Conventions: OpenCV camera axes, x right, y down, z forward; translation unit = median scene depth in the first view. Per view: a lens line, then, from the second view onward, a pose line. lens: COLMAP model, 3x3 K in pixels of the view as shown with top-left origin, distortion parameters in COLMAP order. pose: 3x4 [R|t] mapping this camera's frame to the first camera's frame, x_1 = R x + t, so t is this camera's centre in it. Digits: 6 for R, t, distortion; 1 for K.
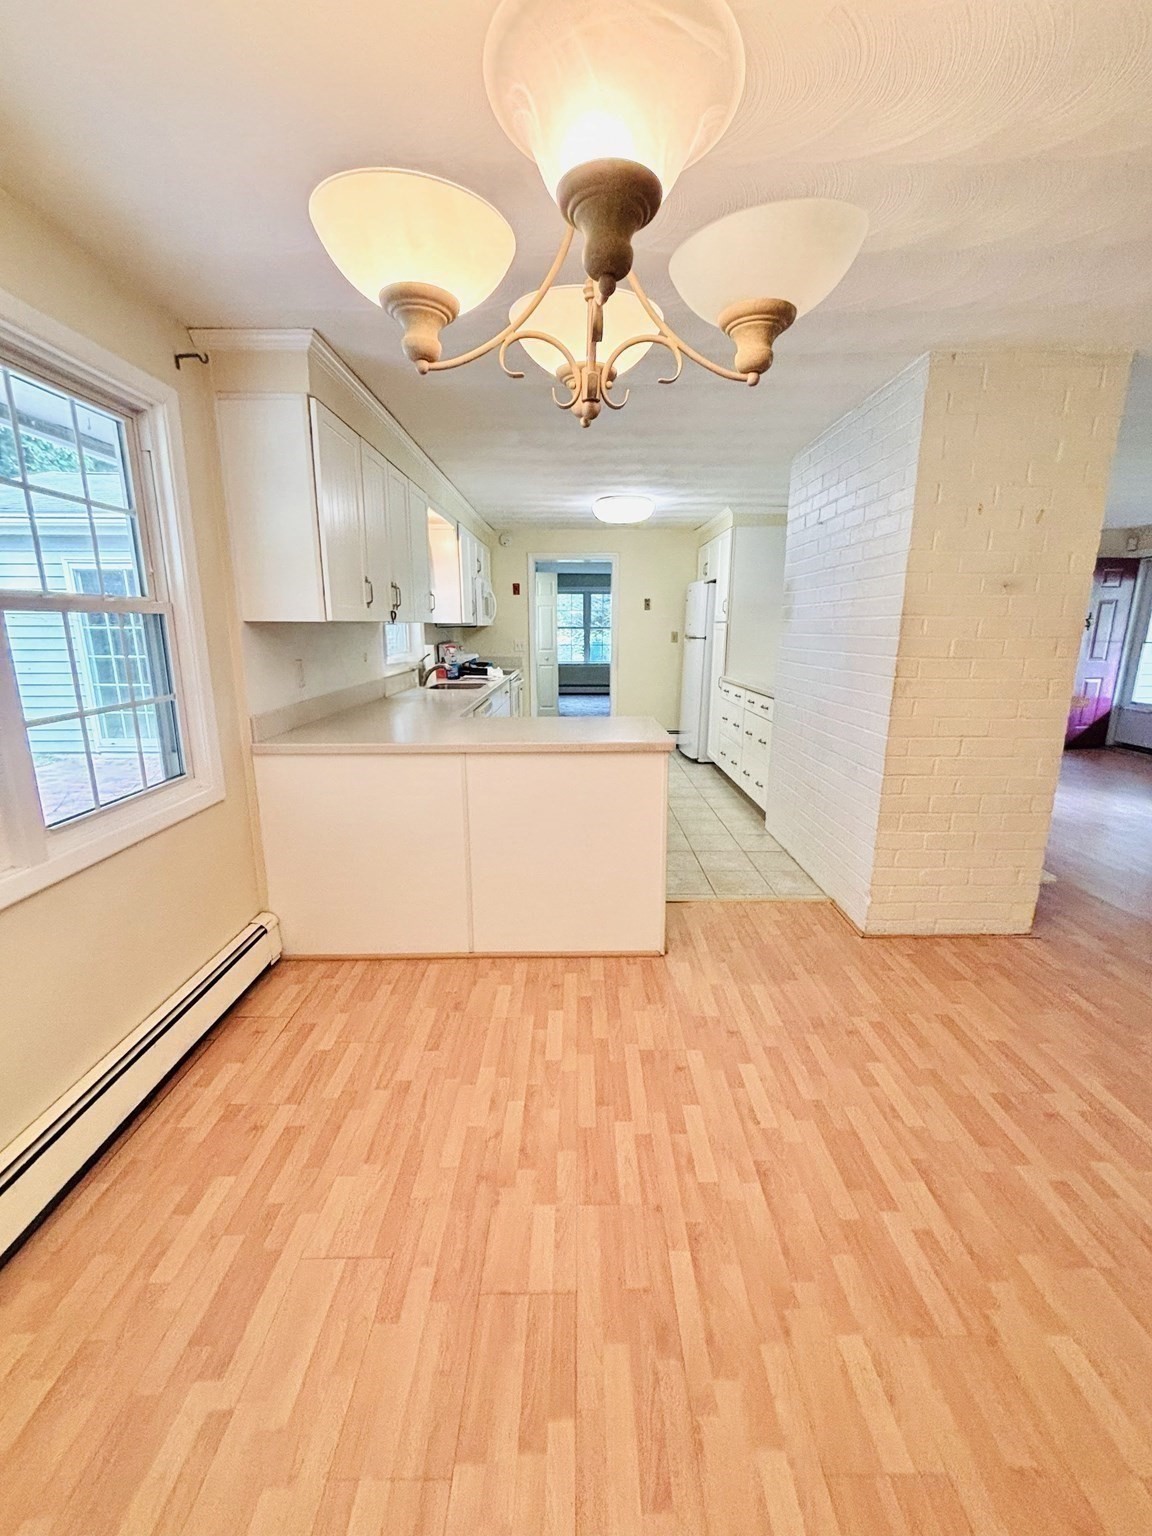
lens RADIAL K [[619.2, 0, 581.0], [0, 619.2, 773.5], [0, 0, 1]] dist [0.015153, -0.000347]
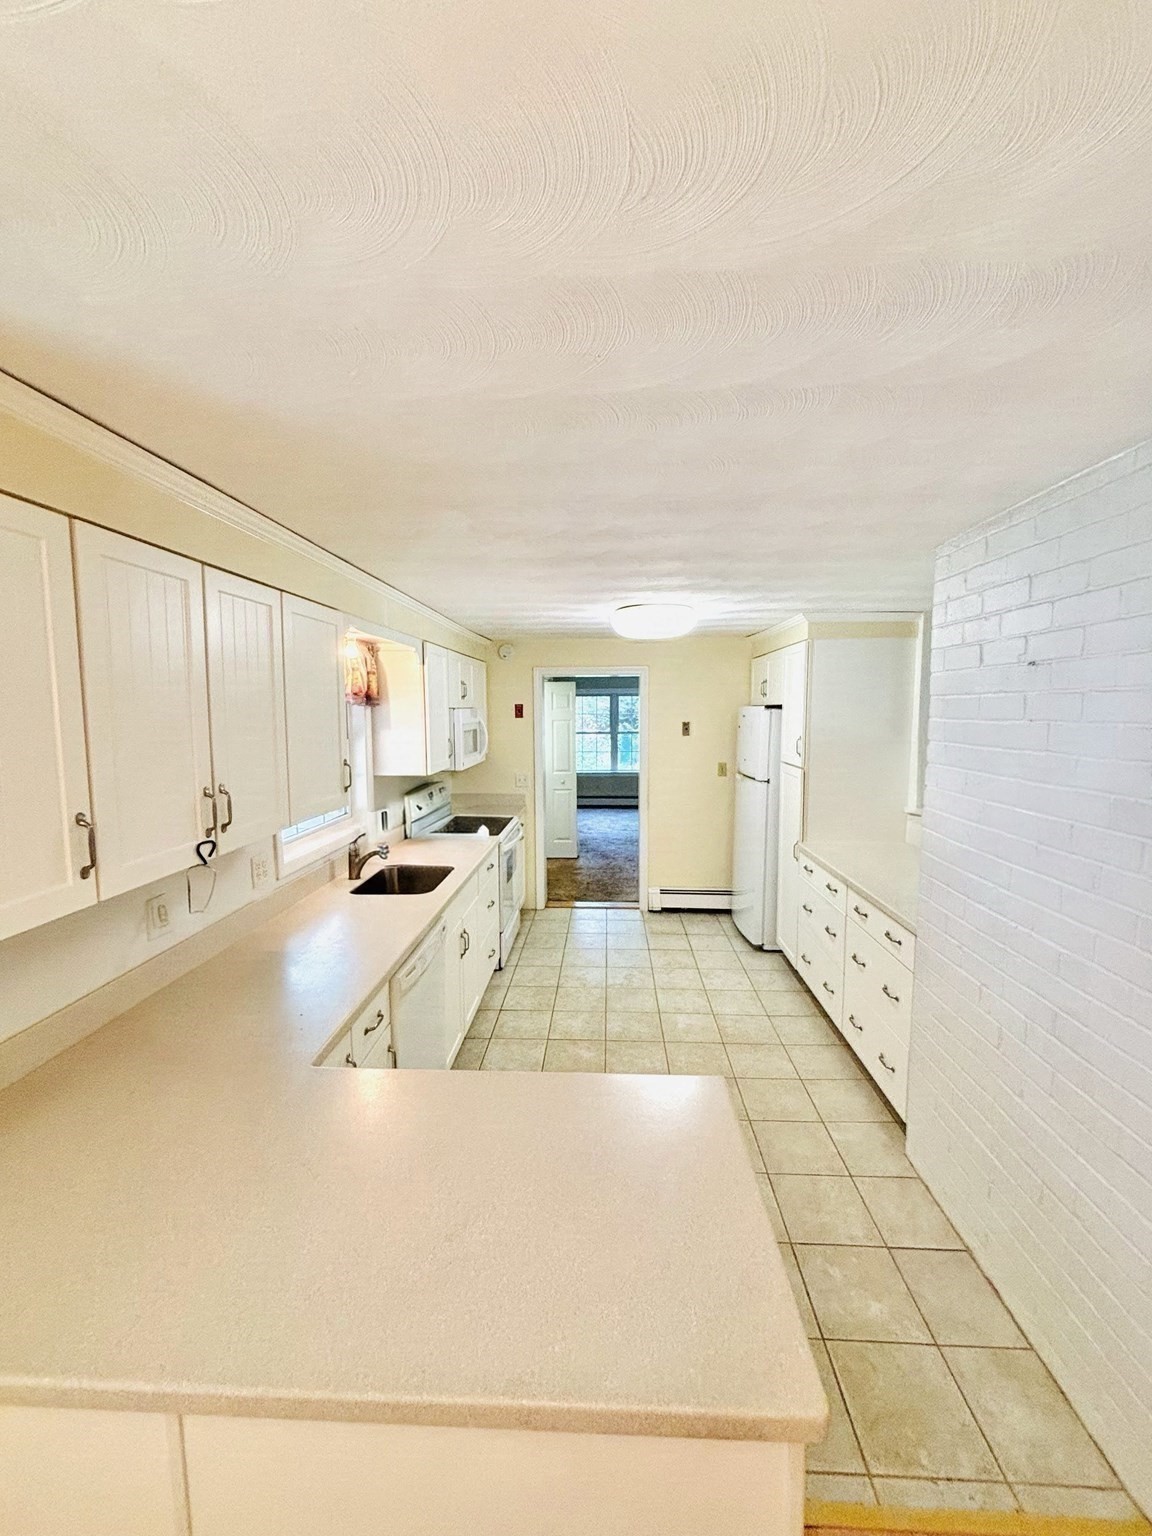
lens RADIAL K [[623.0, 0, 576.0], [0, 623.0, 768.0], [0, 0, 1]] dist [-0.032503, -0.000088]
pose [[0.998291, -0.004468, -0.058269, 0.017481], [-0.003651, 0.990356, -0.138496, -0.137946], [0.058326, 0.138472, 0.988647, 0.273226]]
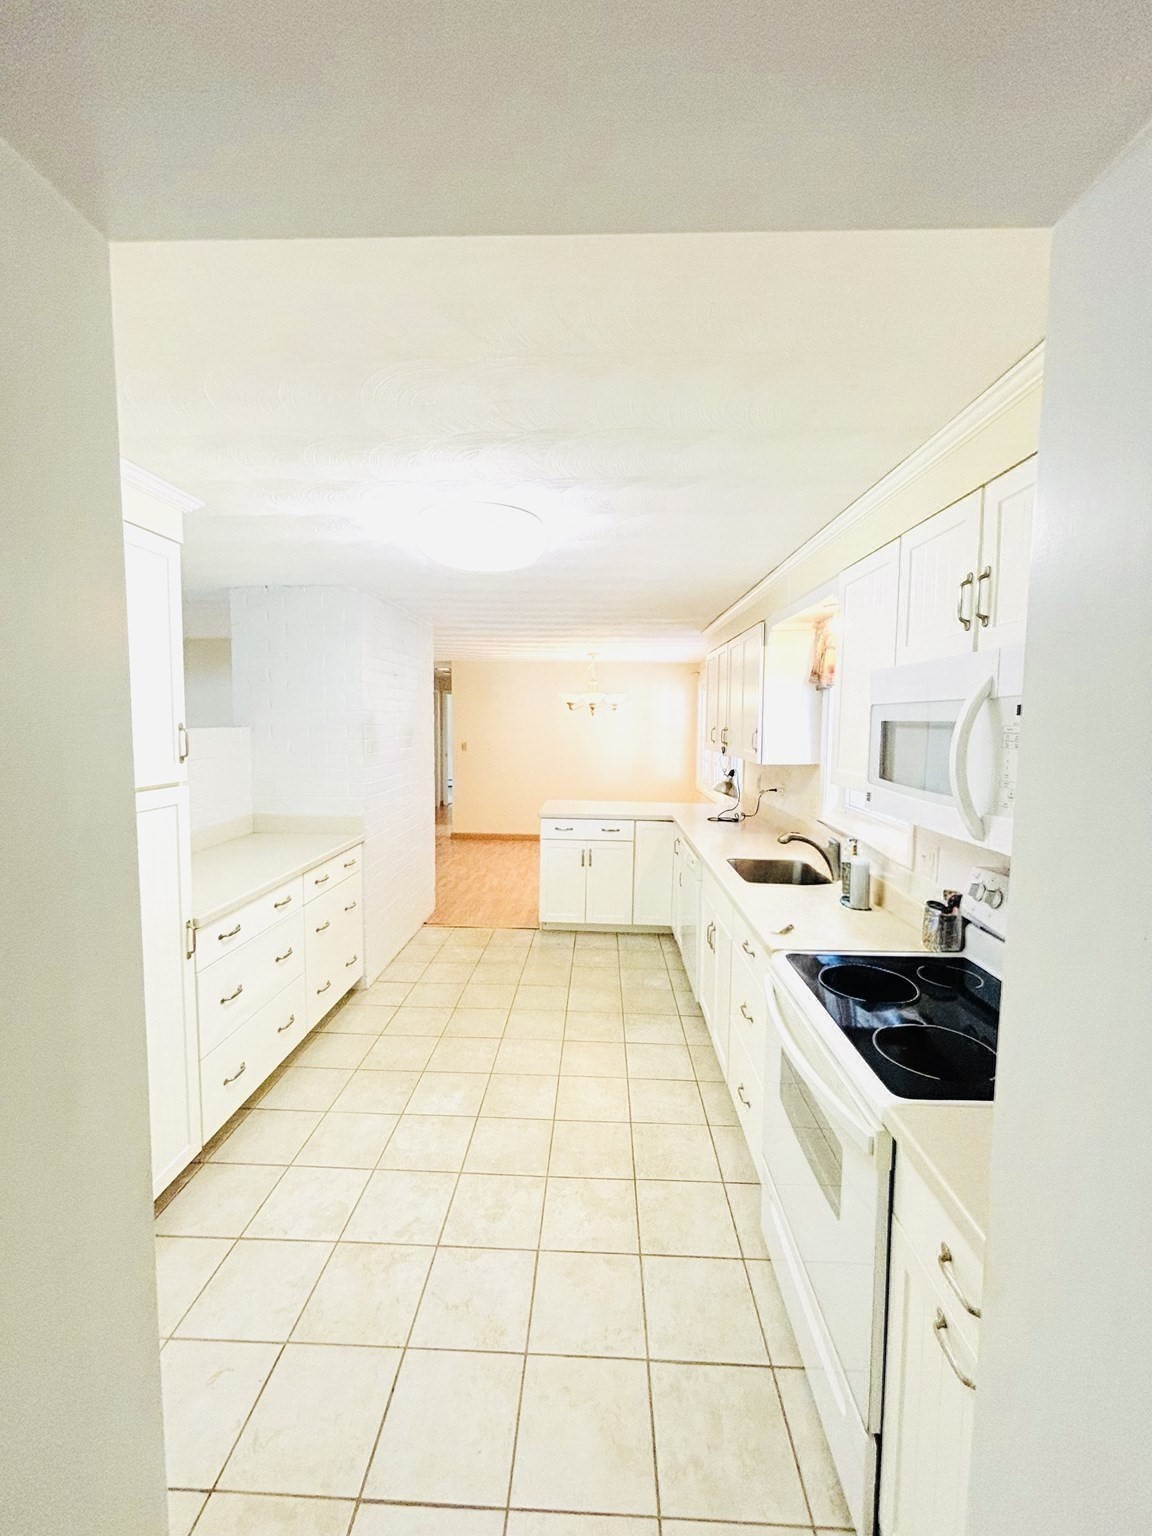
lens RADIAL K [[619.2, 0, 581.0], [0, 619.2, 773.5], [0, 0, 1]] dist [0.015153, -0.000347]
pose [[-0.999178, -0.023086, 0.033317, -0.017773], [-0.011498, 0.949626, 0.313174, -0.347352], [-0.038868, 0.312533, -0.949111, 1.265205]]
